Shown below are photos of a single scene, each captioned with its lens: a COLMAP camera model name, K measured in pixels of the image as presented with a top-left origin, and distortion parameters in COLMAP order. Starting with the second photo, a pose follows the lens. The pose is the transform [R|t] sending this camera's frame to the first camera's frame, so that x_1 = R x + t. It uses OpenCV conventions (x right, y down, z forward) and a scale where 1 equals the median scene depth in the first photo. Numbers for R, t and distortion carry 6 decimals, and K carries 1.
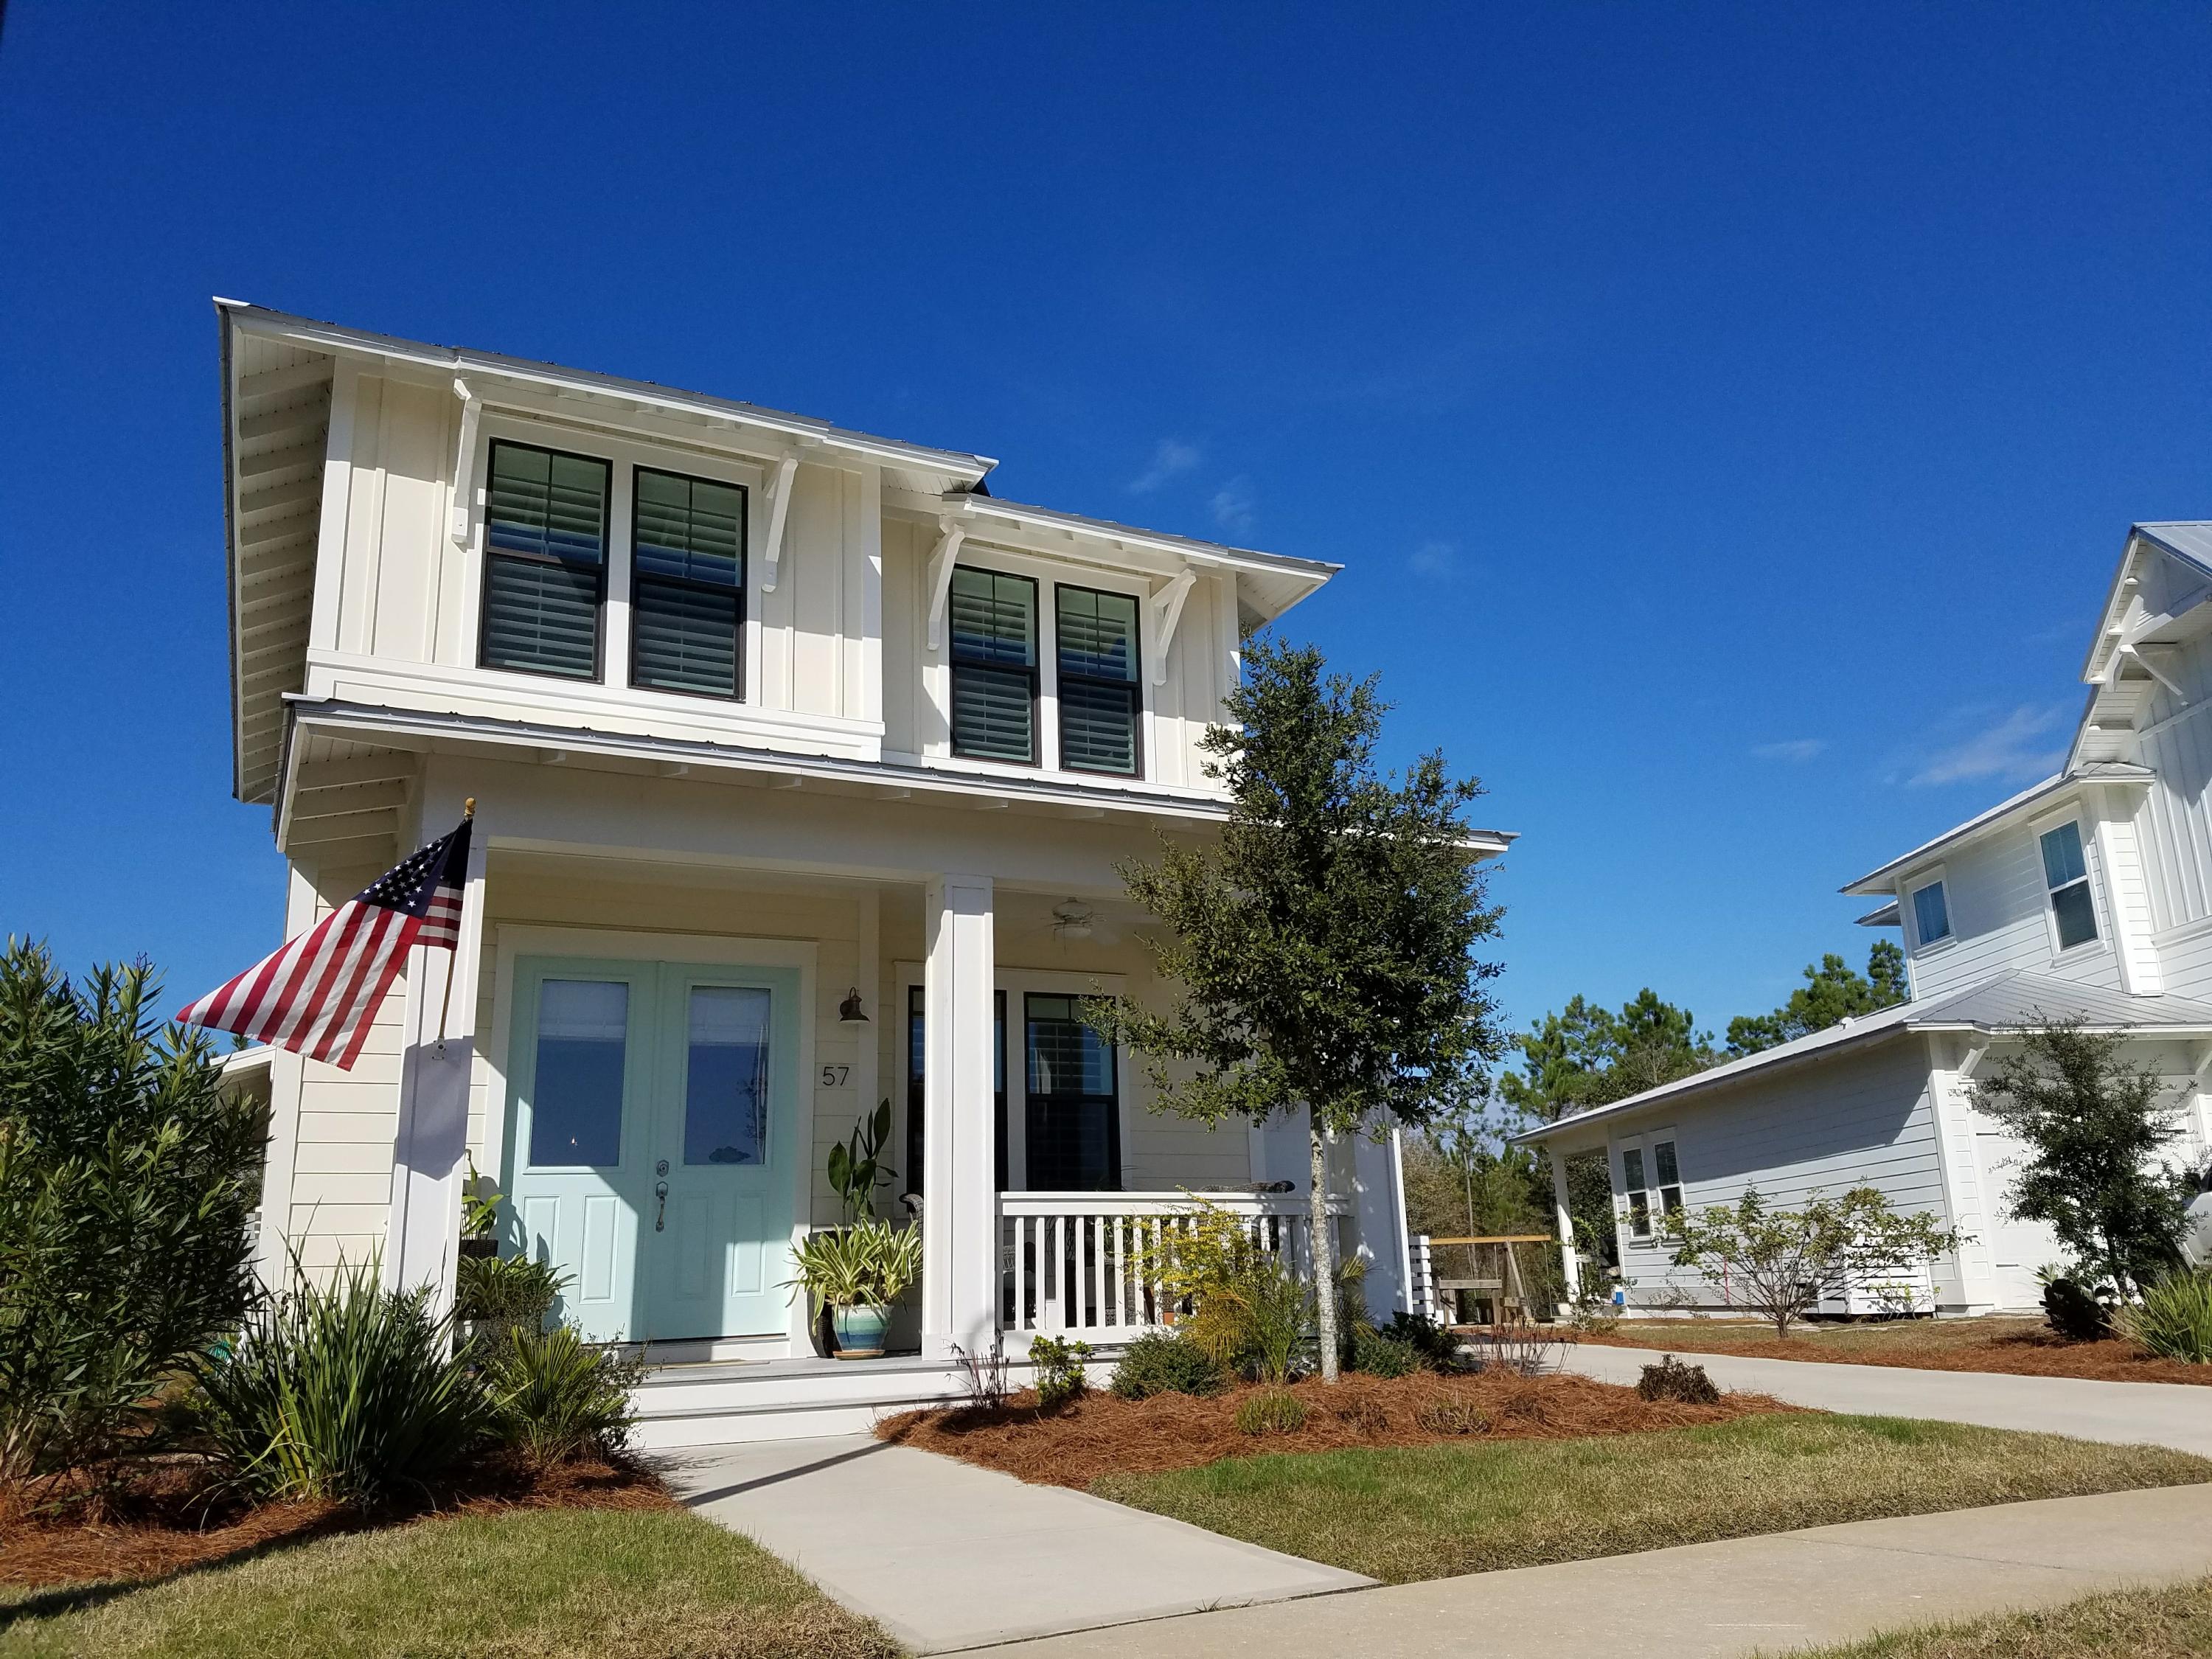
lens RADIAL K [[1598.4, 0, 1096.6], [0, 1598.4, 840.4], [0, 0, 1]] dist [0.213750, -0.388788]
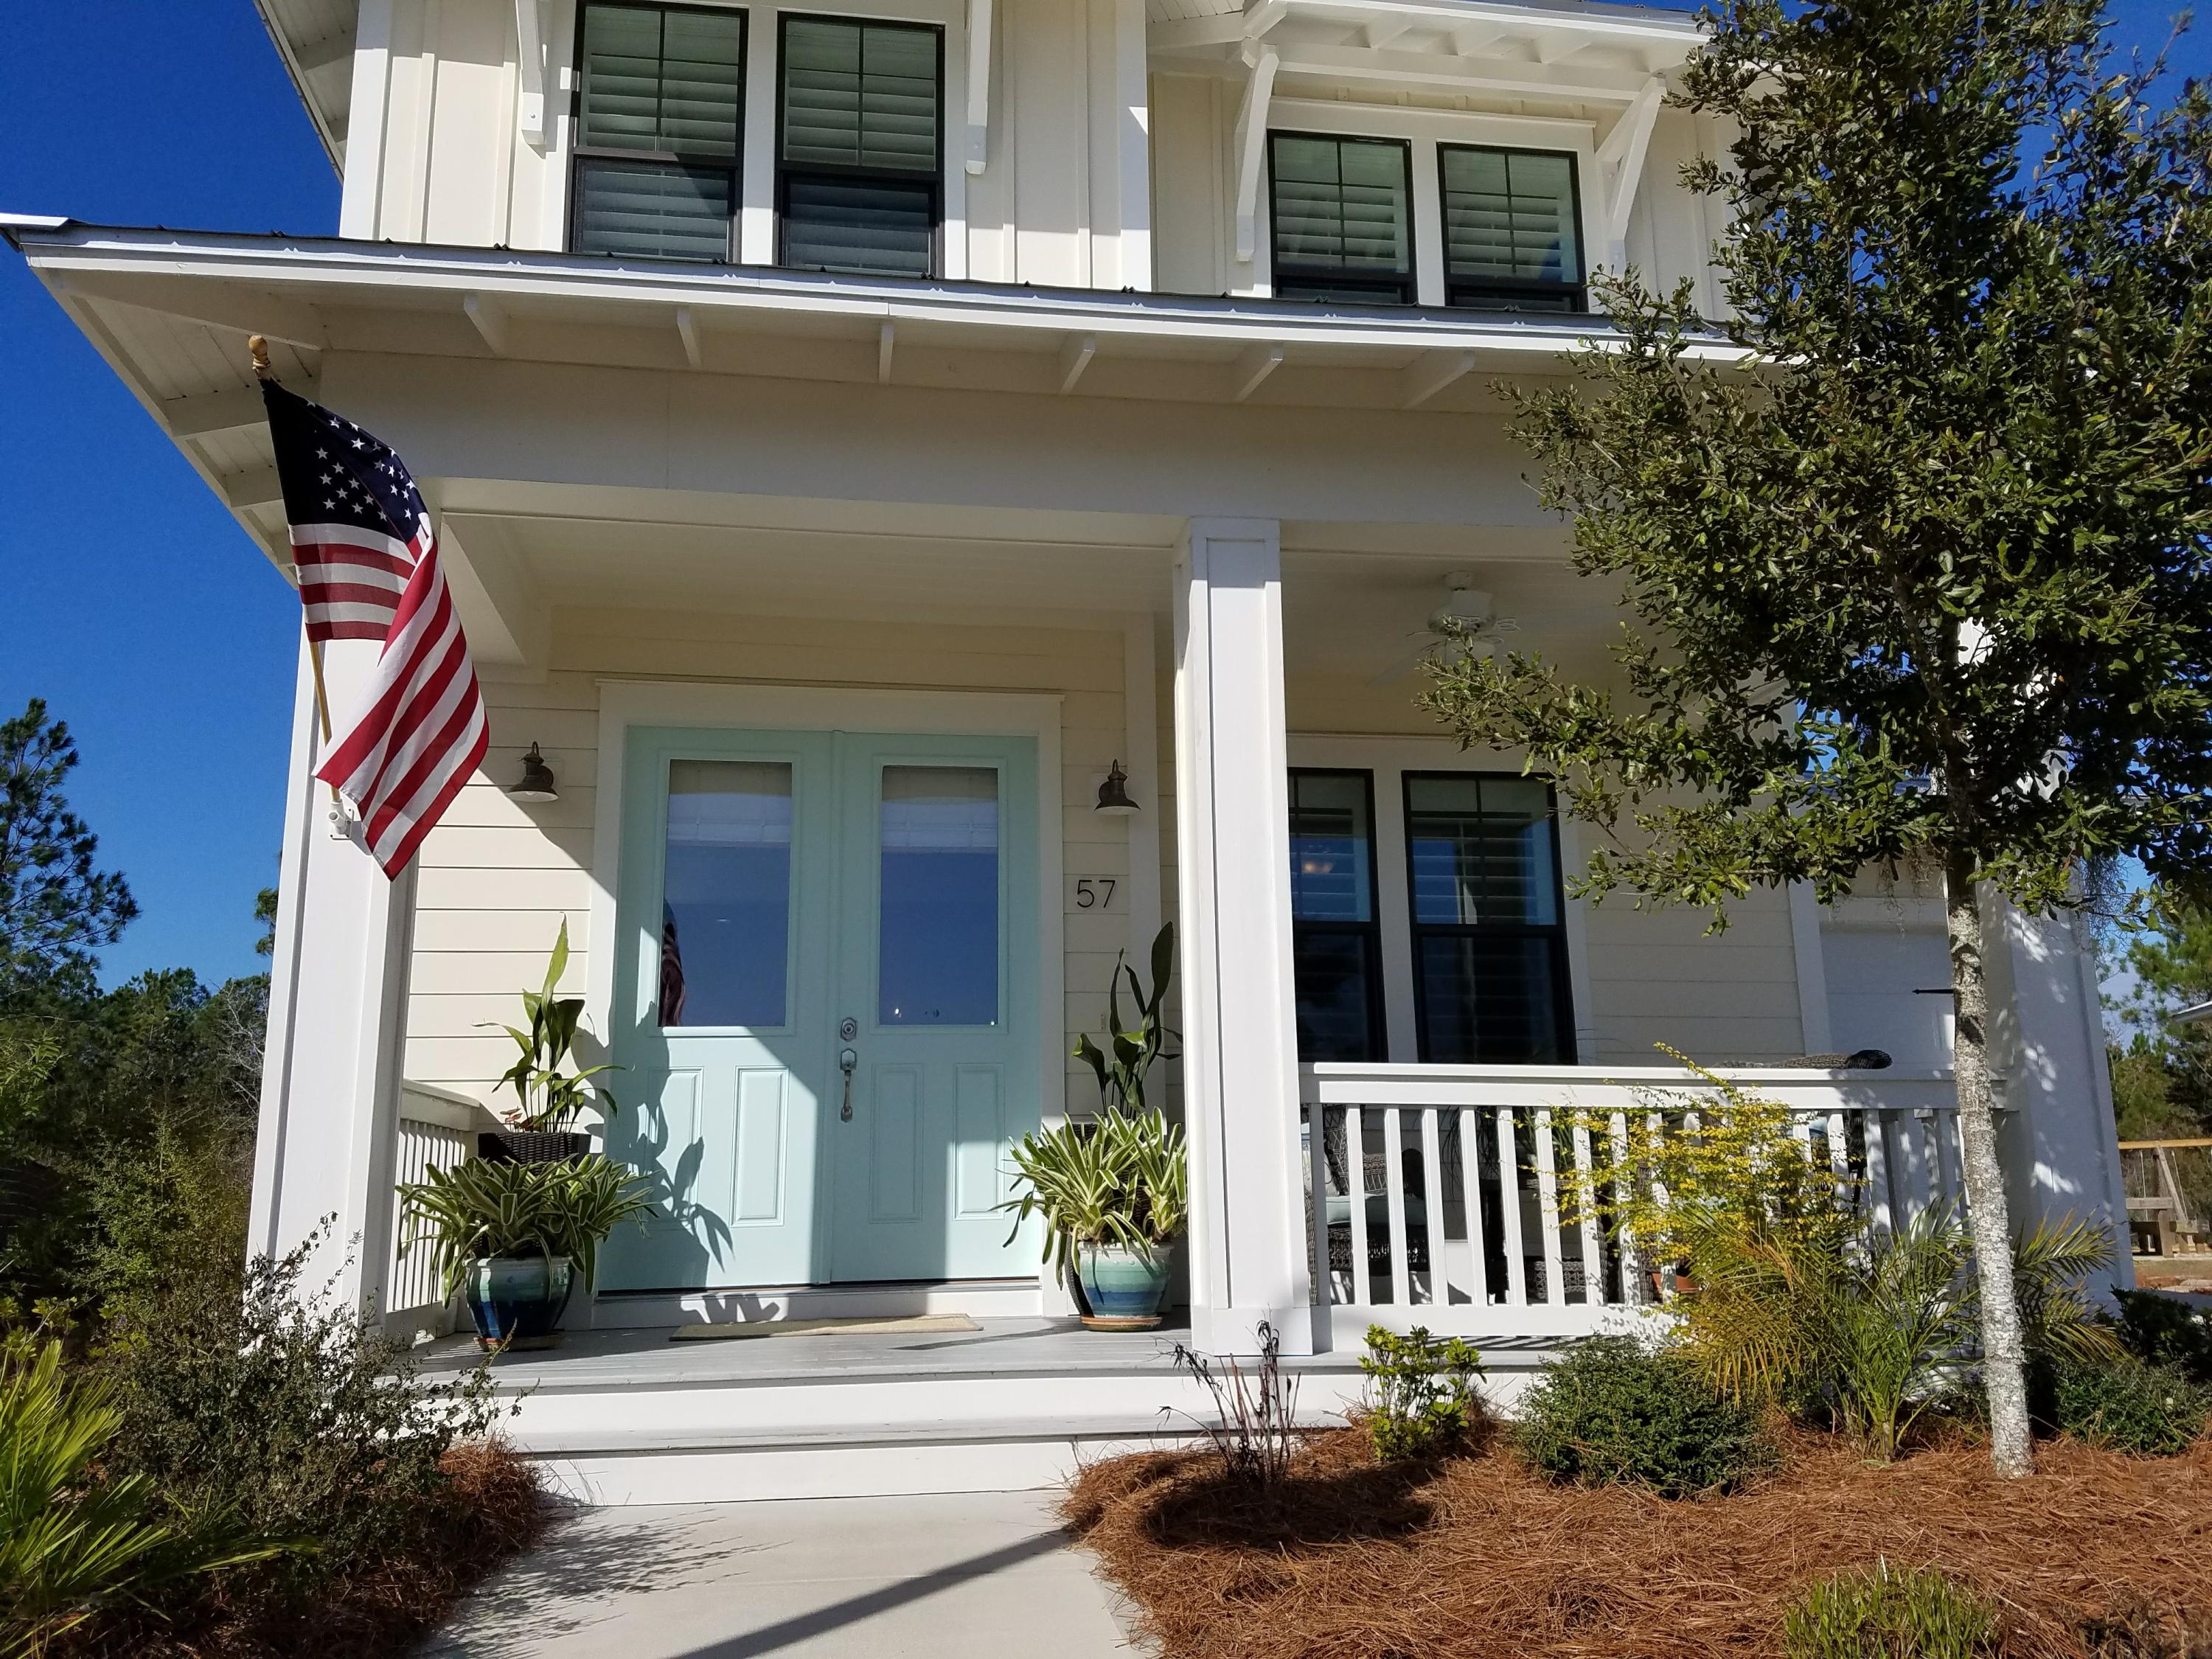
lens RADIAL K [[1598.4, 0, 1096.6], [0, 1598.4, 840.4], [0, 0, 1]] dist [0.213750, -0.388788]
pose [[0.953819, -0.045329, -0.296942, 0.034269], [0.062595, 0.996841, 0.048895, 0.098418], [0.293788, -0.065224, 0.953643, 0.404735]]
